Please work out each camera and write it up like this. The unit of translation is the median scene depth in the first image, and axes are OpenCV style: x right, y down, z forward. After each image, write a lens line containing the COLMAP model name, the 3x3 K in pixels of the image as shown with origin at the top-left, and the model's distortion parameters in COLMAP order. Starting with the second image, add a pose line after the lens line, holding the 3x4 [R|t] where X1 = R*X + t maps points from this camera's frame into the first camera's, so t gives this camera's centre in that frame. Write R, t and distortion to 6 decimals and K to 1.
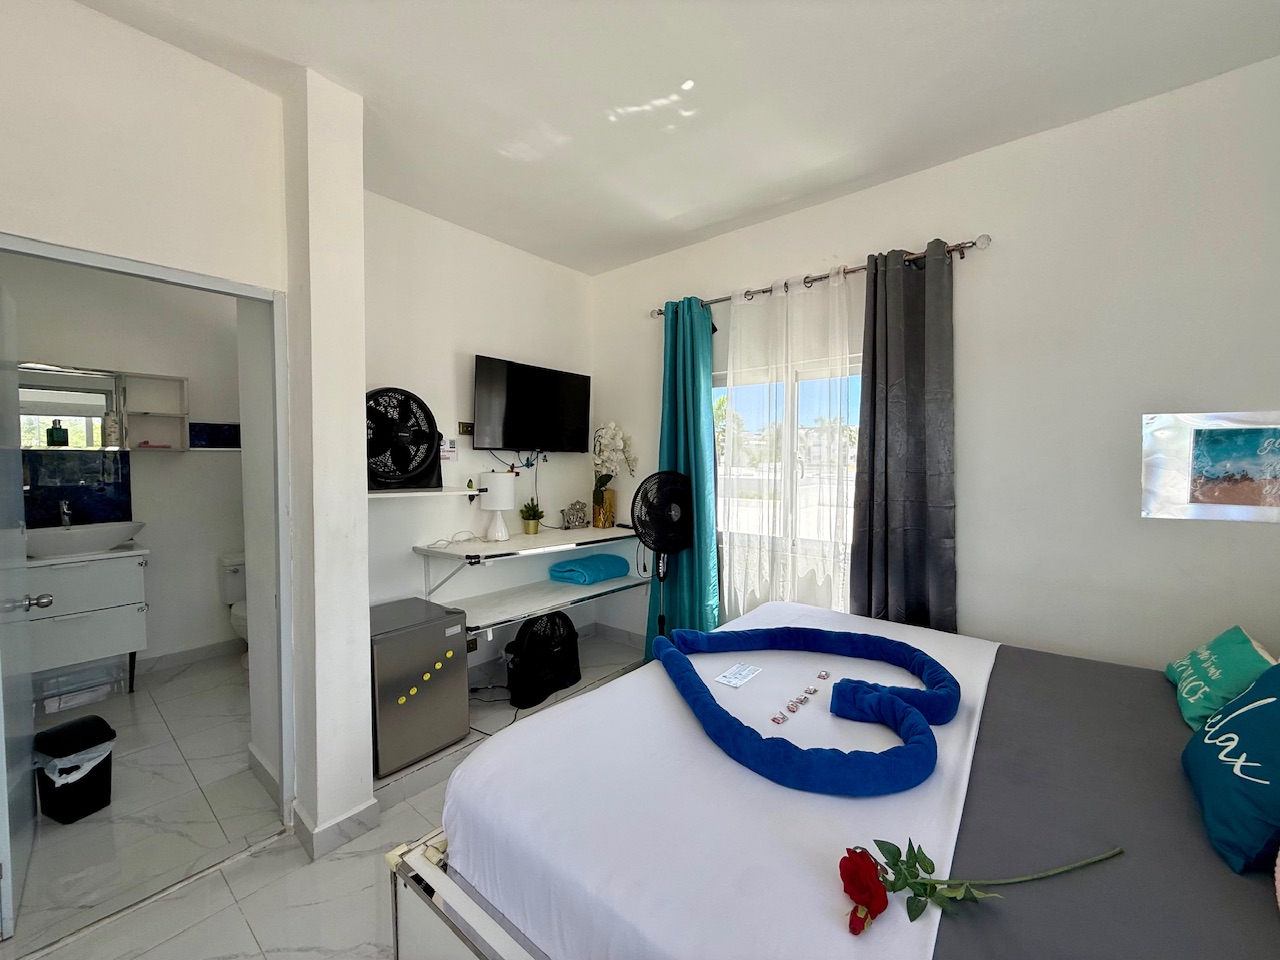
lens RADIAL K [[510.3, 0, 635.9], [0, 510.3, 479.1], [0, 0, 1]] dist [0.000249, -0.000053]
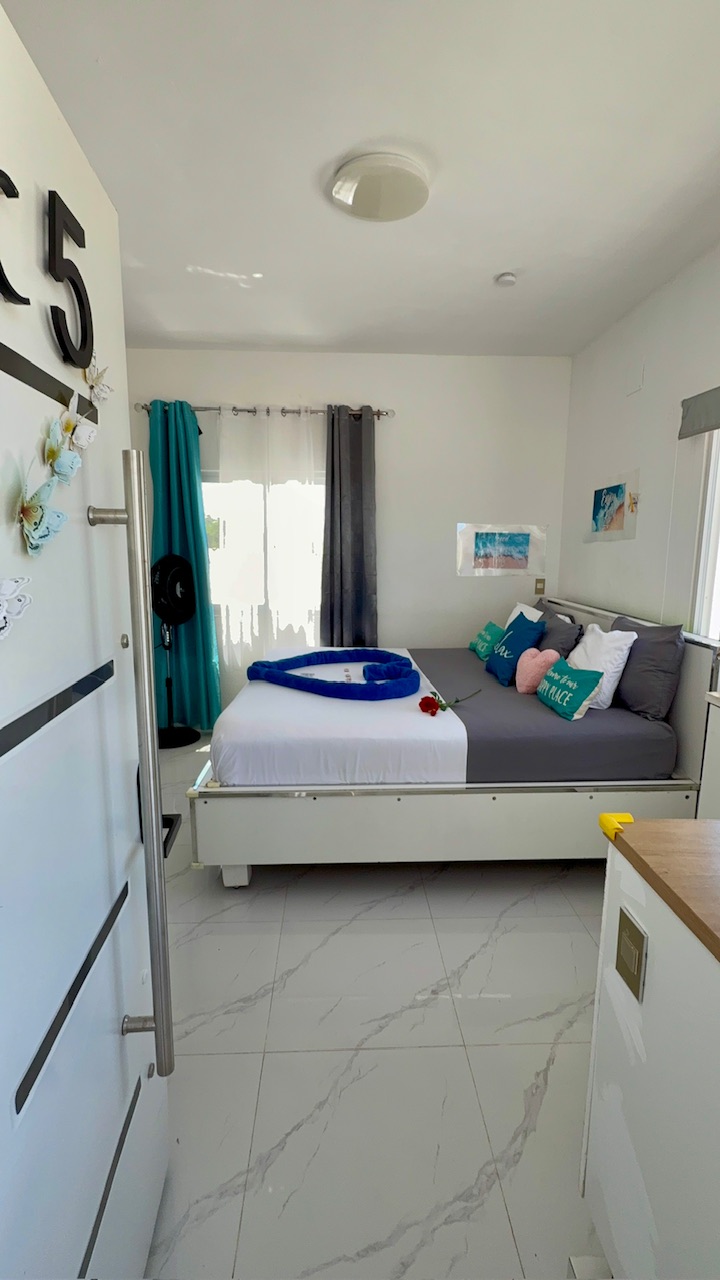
lens RADIAL K [[568.0, 0, 360.0], [0, 568.0, 640.0], [0, 0, 1]] dist [0.004572, 0.000273]
pose [[0.748726, -0.100748, 0.655179, -0.617930], [0.016771, 0.990945, 0.133214, 0.016086], [-0.662668, -0.088753, 0.743636, -0.336821]]
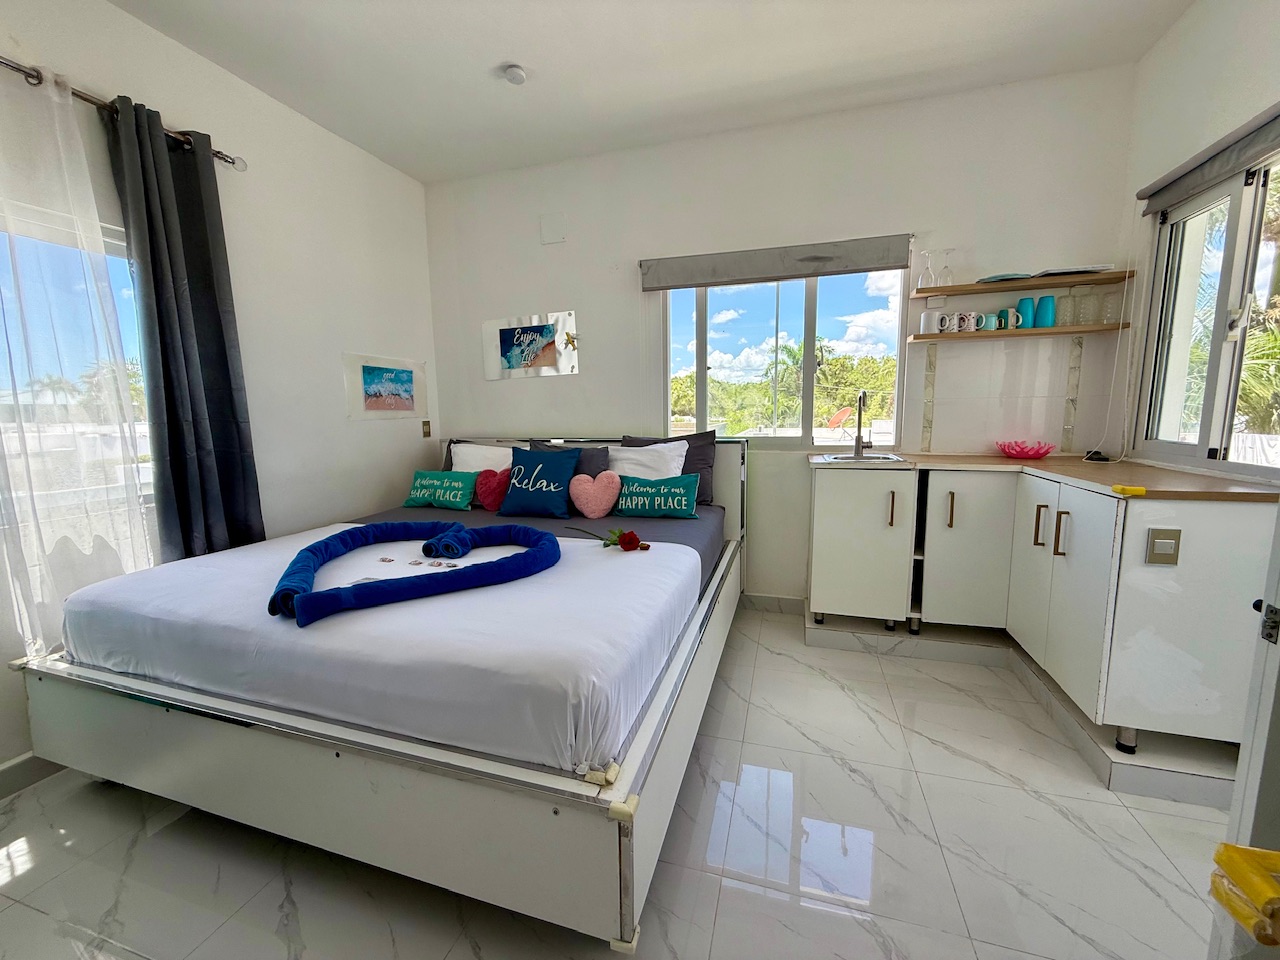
lens RADIAL K [[510.3, 0, 635.9], [0, 510.3, 479.1], [0, 0, 1]] dist [0.000249, -0.000053]
pose [[-0.366680, -0.117779, 0.922862, -0.596298], [0.058425, 0.987081, 0.149189, 0.055438], [-0.928511, 0.108623, -0.355061, 0.625980]]
